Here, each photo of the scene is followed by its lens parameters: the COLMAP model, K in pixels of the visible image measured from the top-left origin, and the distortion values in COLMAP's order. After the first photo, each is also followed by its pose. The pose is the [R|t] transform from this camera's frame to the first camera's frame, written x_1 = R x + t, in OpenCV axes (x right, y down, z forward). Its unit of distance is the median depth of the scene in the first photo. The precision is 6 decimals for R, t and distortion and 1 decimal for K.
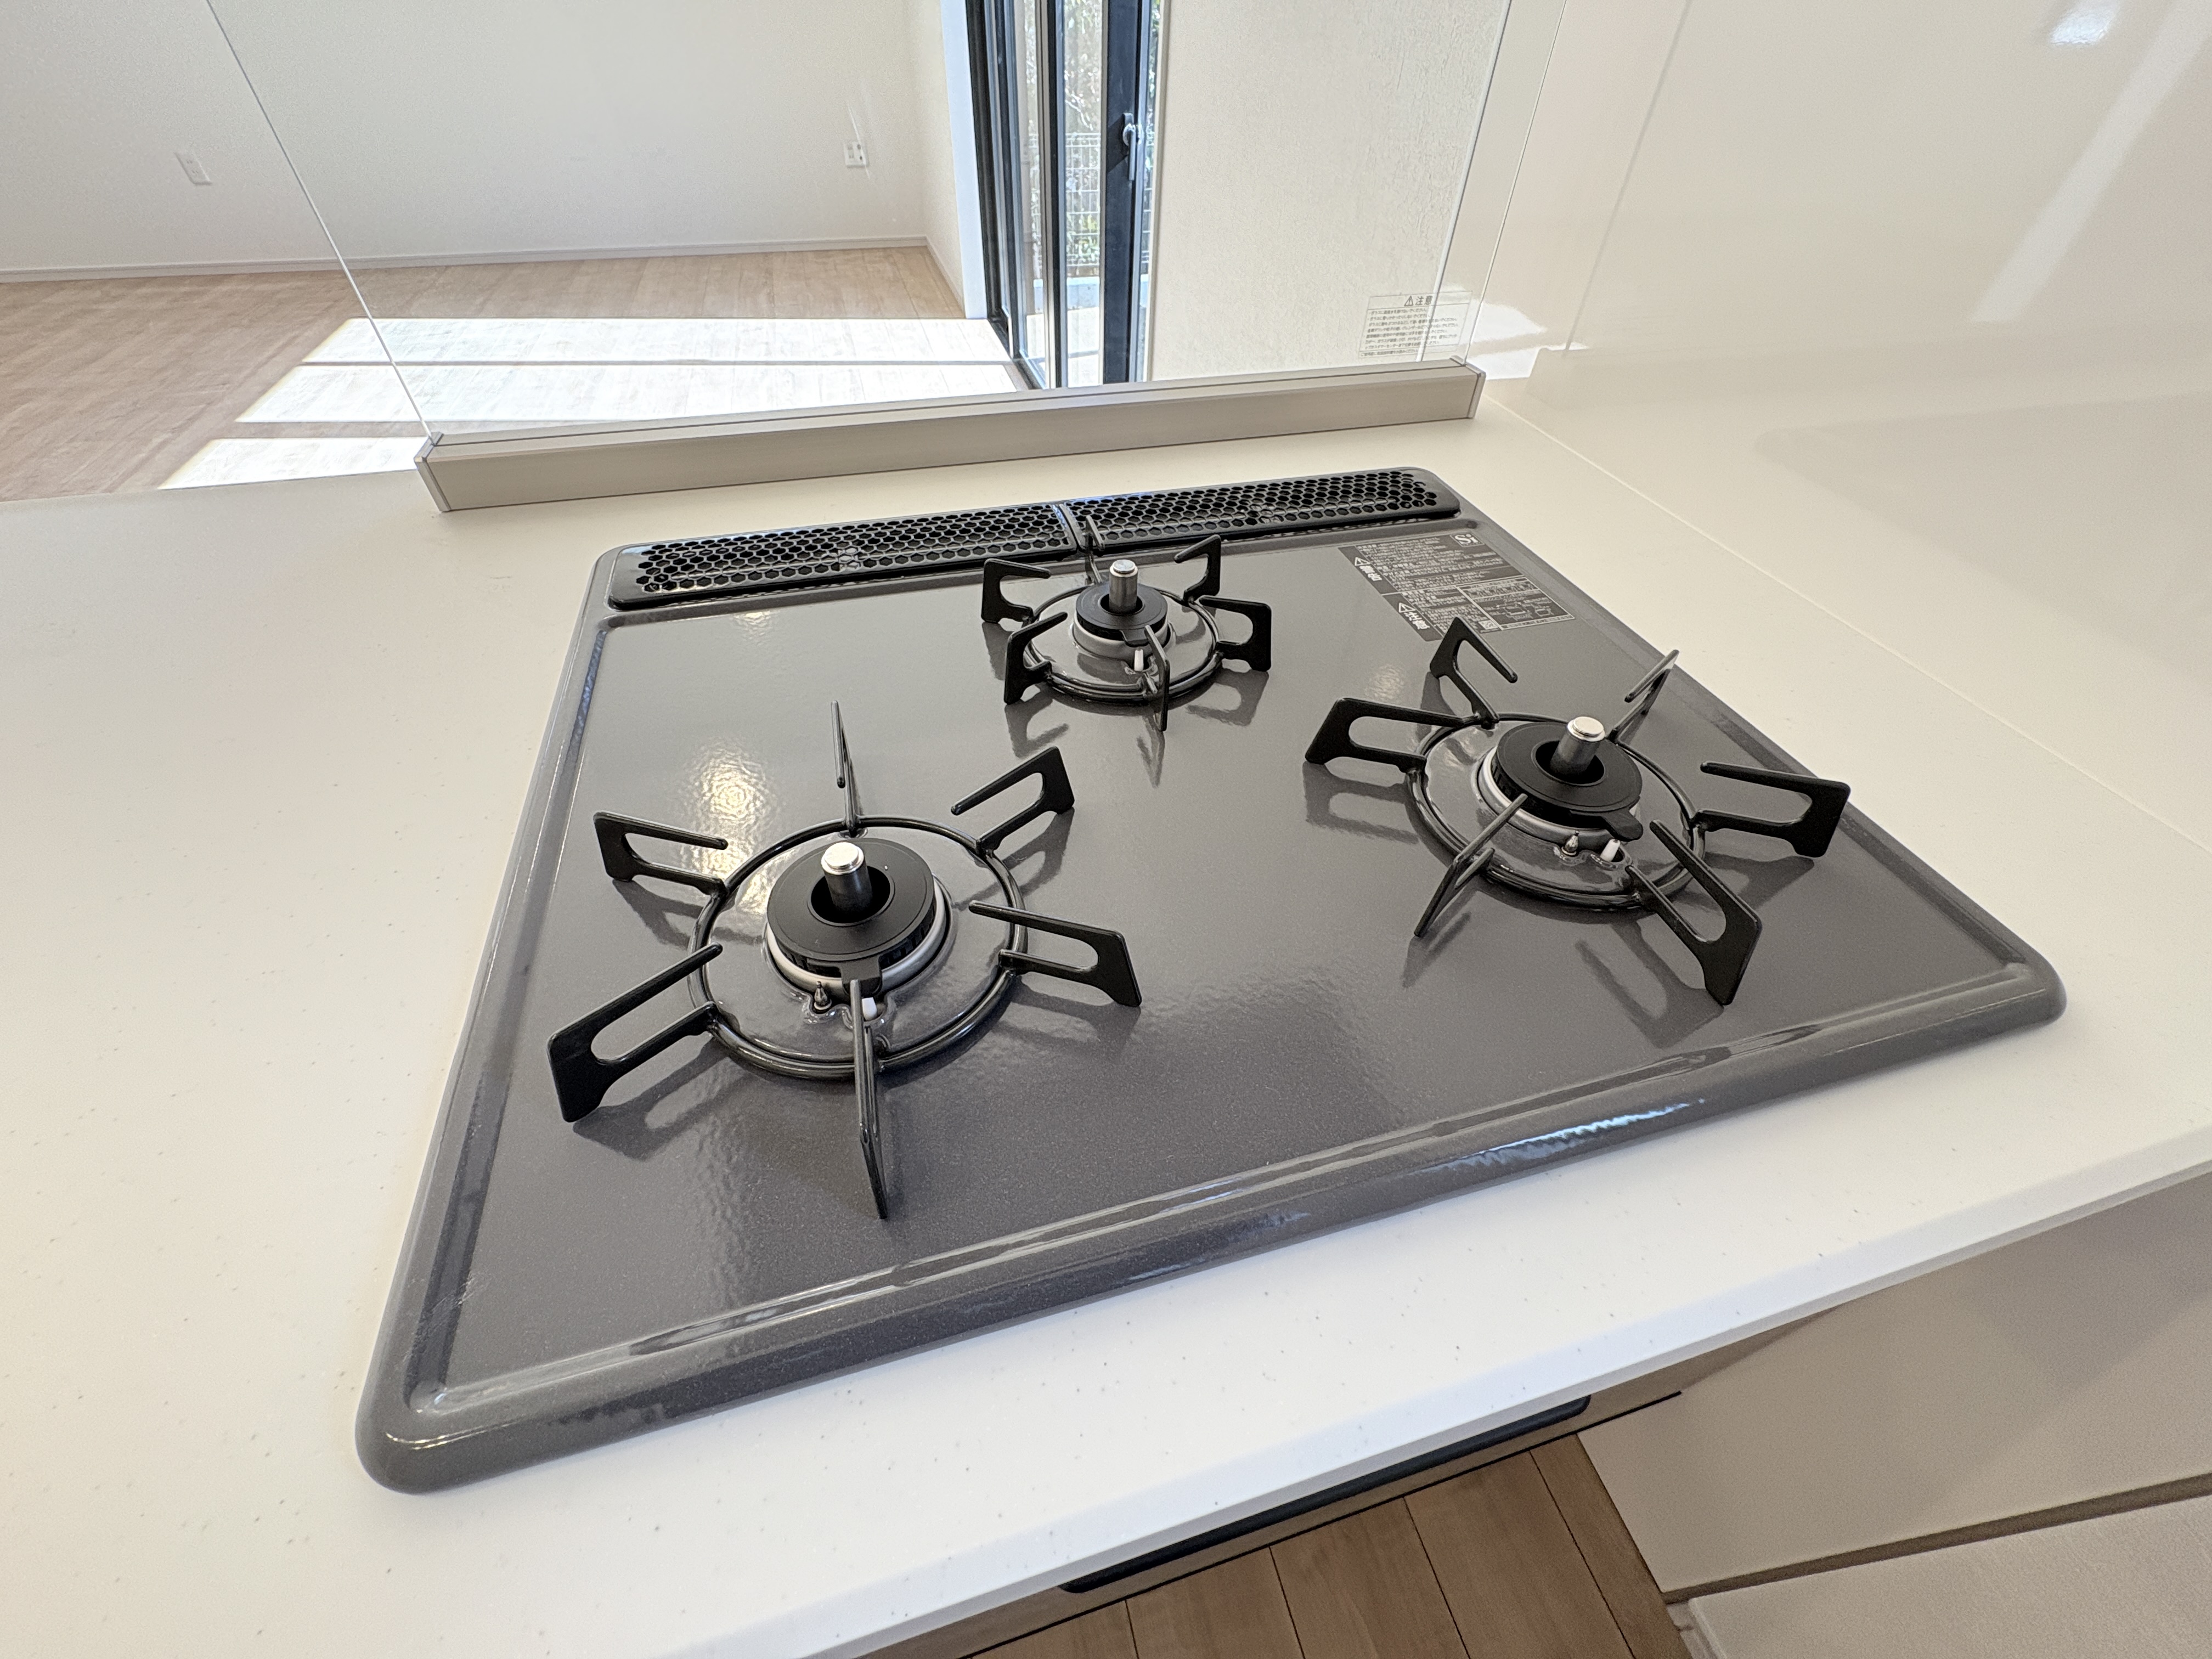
lens RADIAL K [[878.4, 0, 1107.1], [0, 878.4, 830.7], [0, 0, 1]] dist [0.001636, -0.000001]
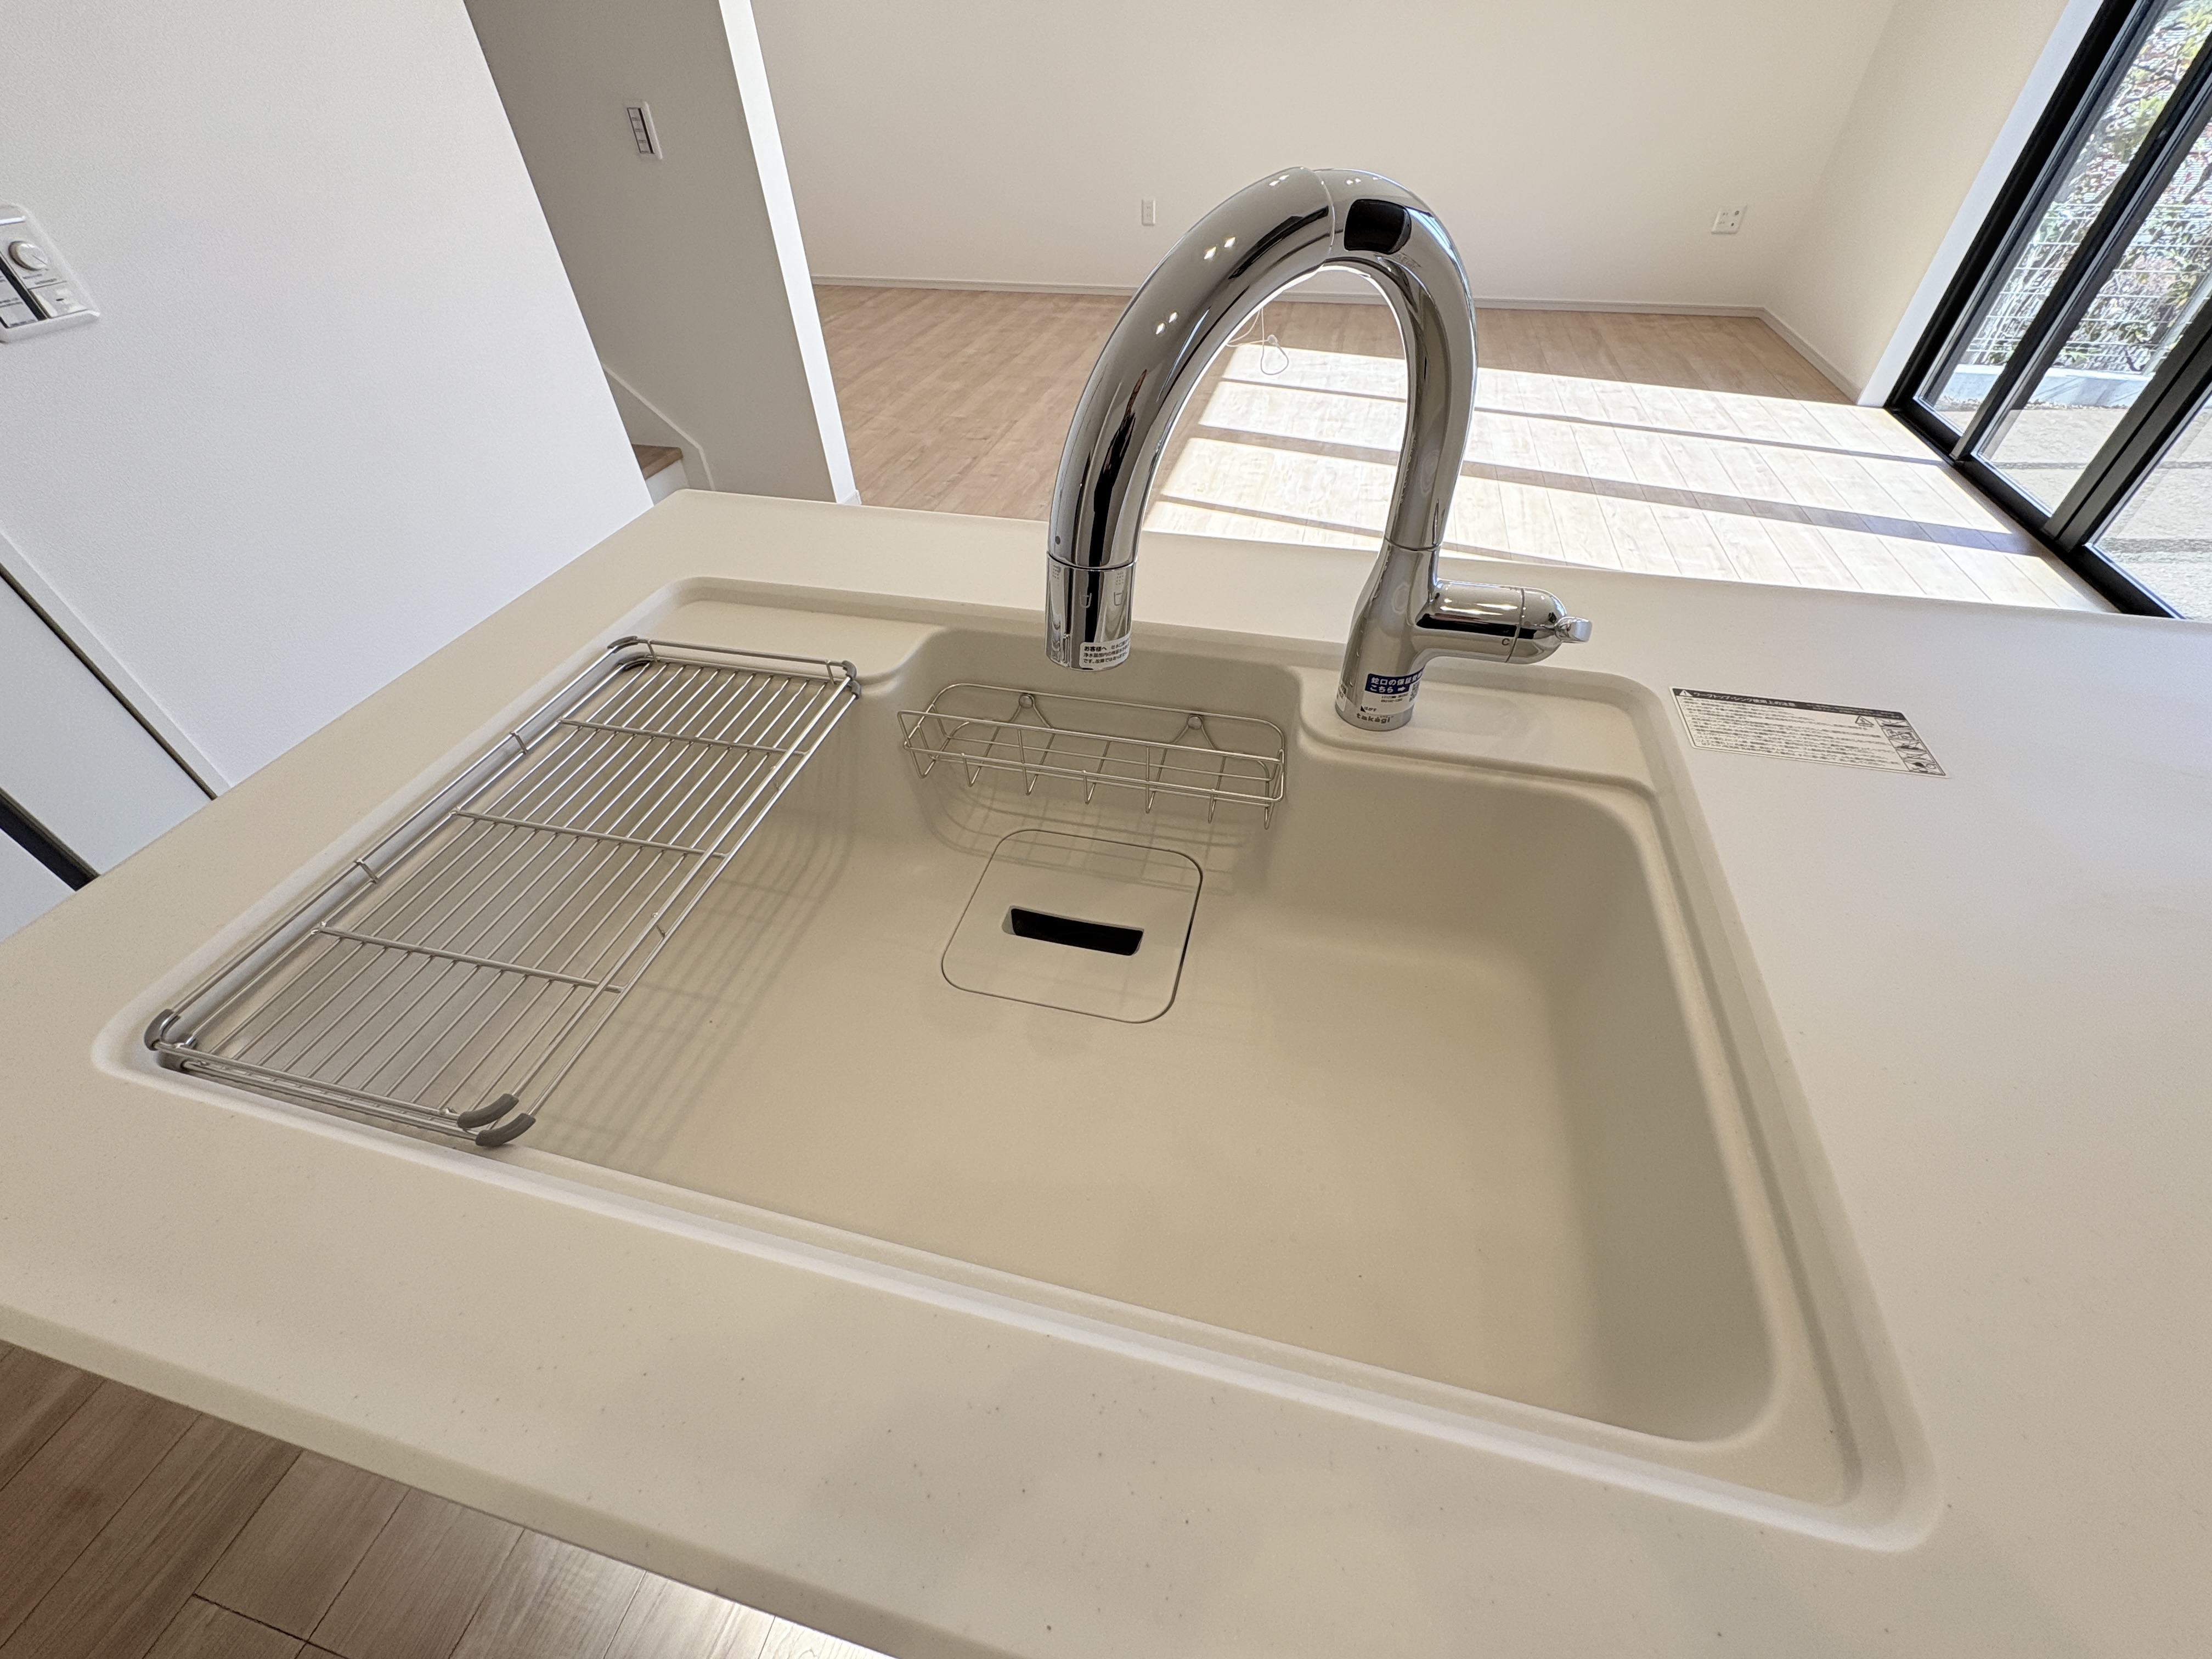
lens RADIAL K [[878.4, 0, 1107.1], [0, 878.4, 830.7], [0, 0, 1]] dist [0.001636, -0.000001]
pose [[0.870328, 0.308111, -0.384183, -0.394950], [-0.320501, 0.946668, 0.033156, 0.054067], [0.373909, 0.094275, 0.922661, -0.090352]]
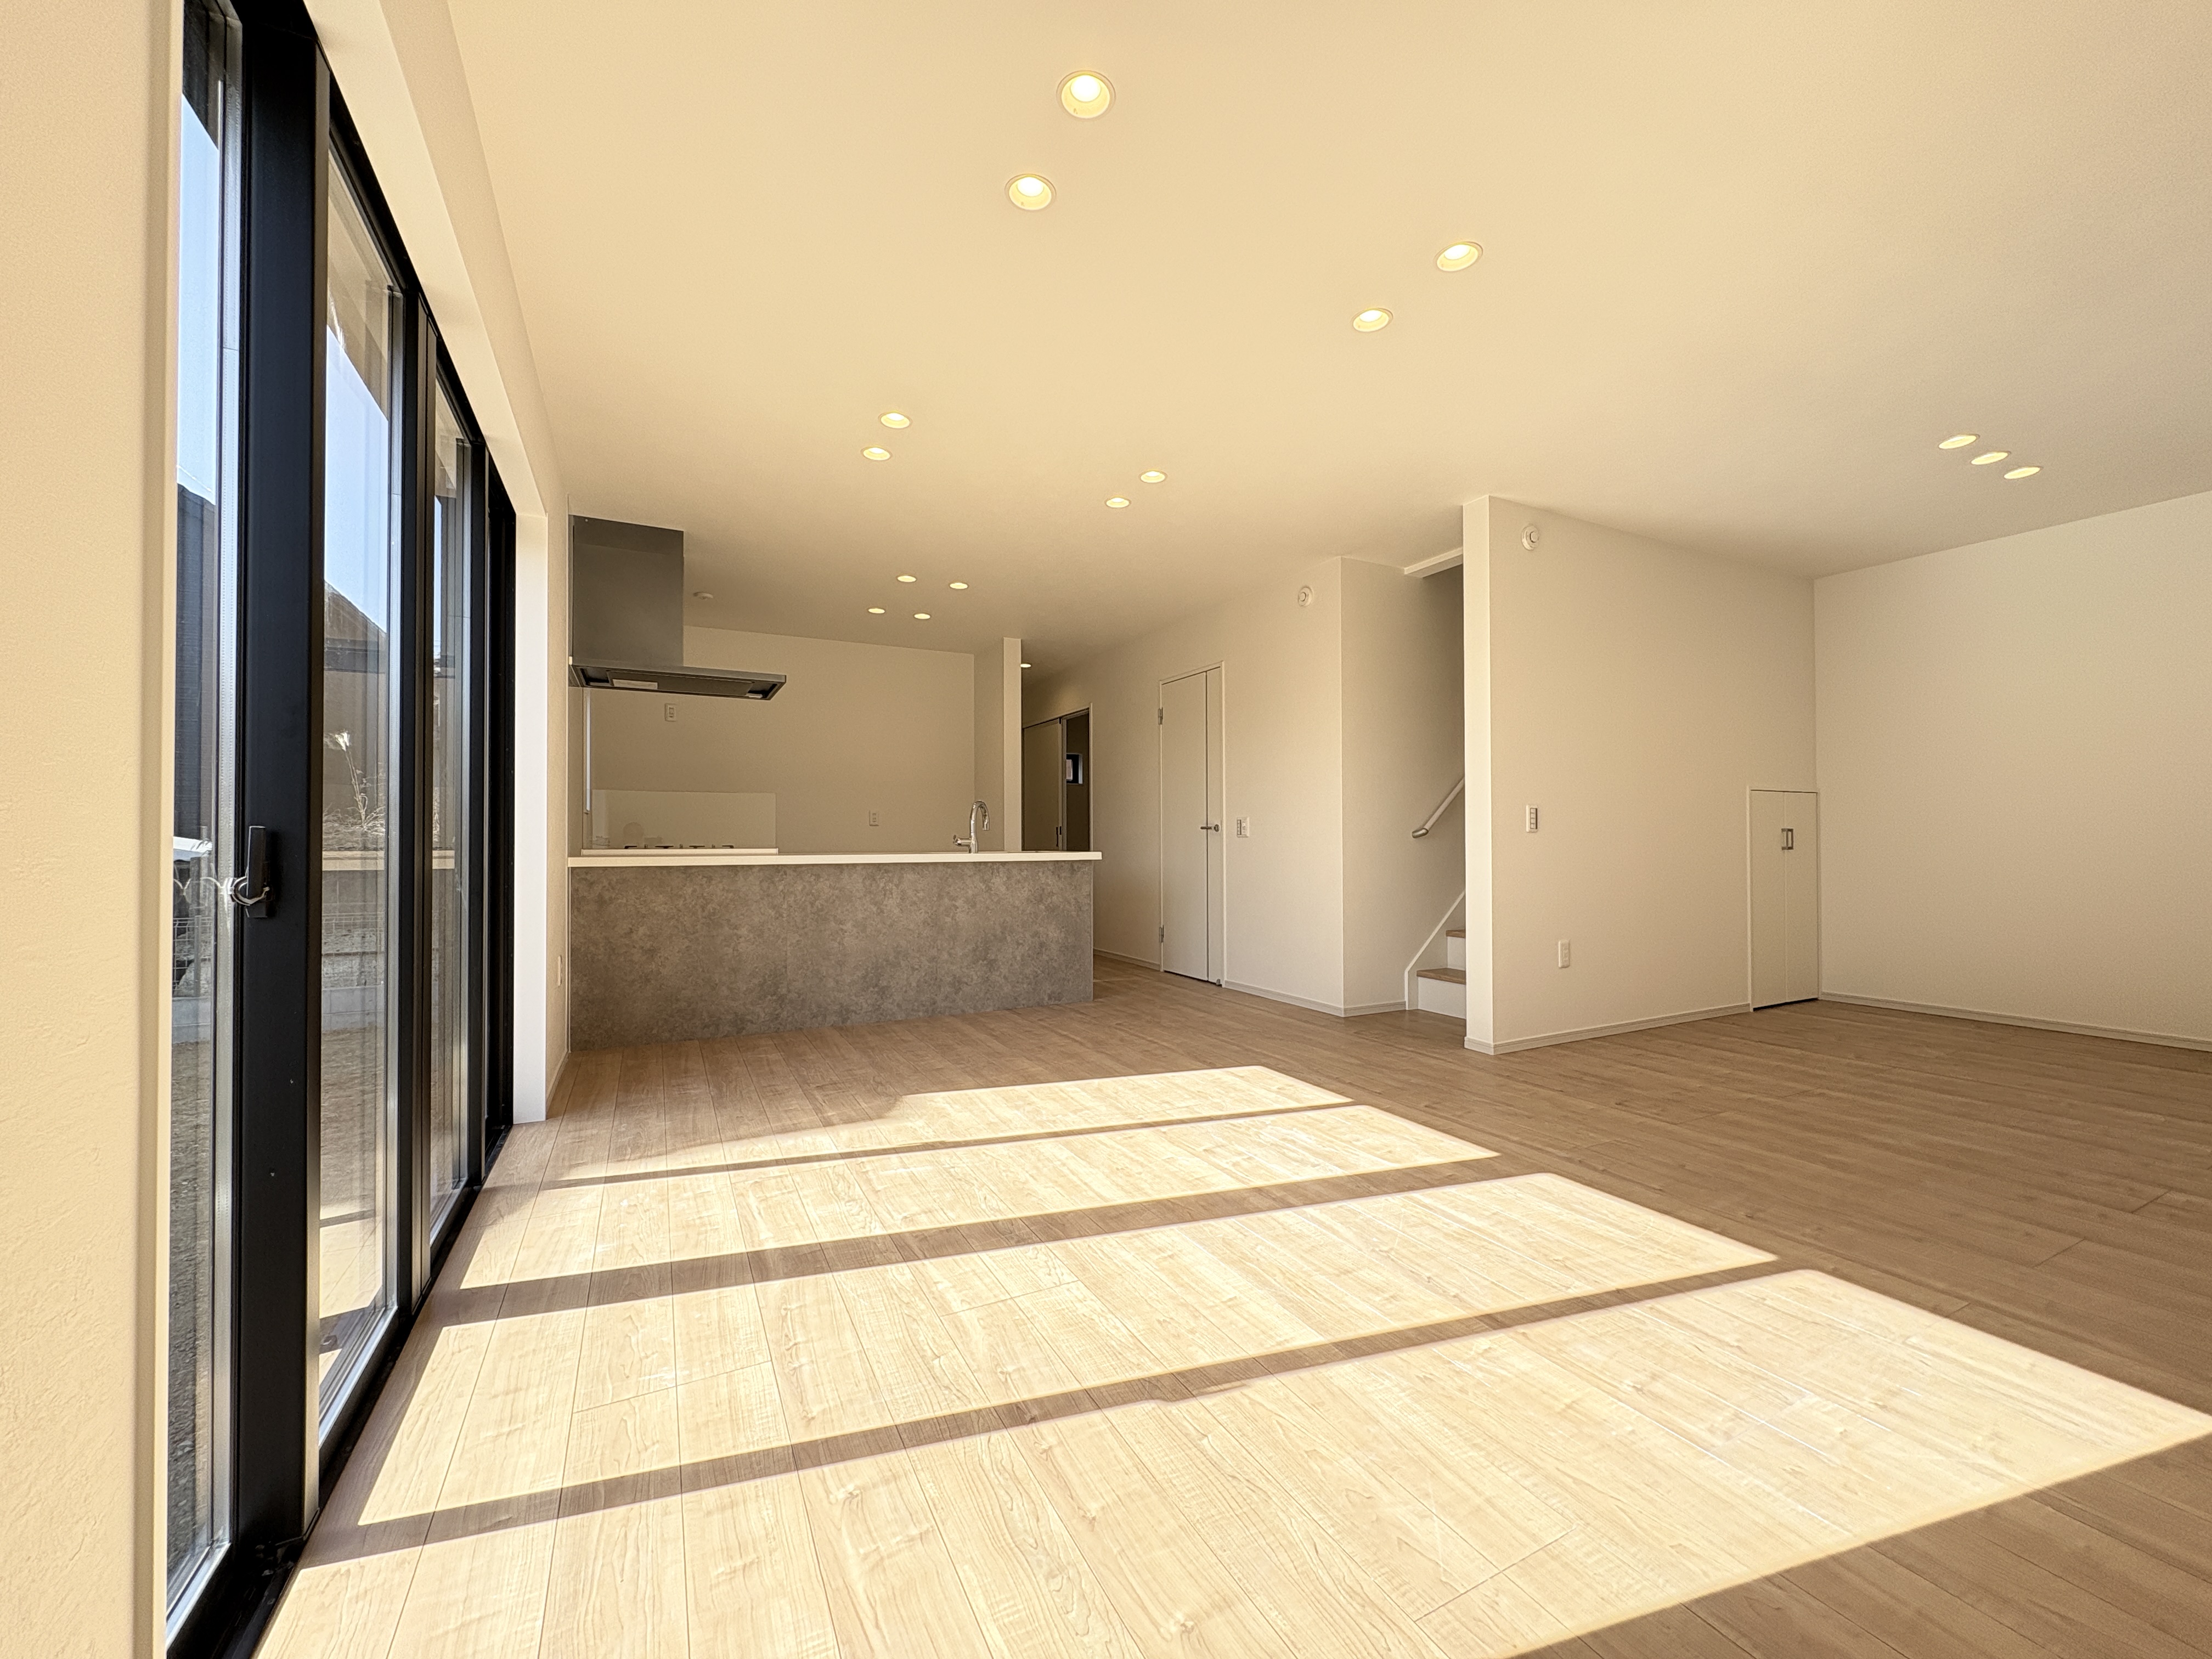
lens RADIAL K [[878.4, 0, 1107.1], [0, 878.4, 830.7], [0, 0, 1]] dist [0.001636, -0.000001]
pose [[-0.977090, -0.017177, -0.212132, -0.333184], [-0.159906, 0.717004, 0.678480, -1.016207], [0.140445, 0.696857, -0.703324, 1.102792]]
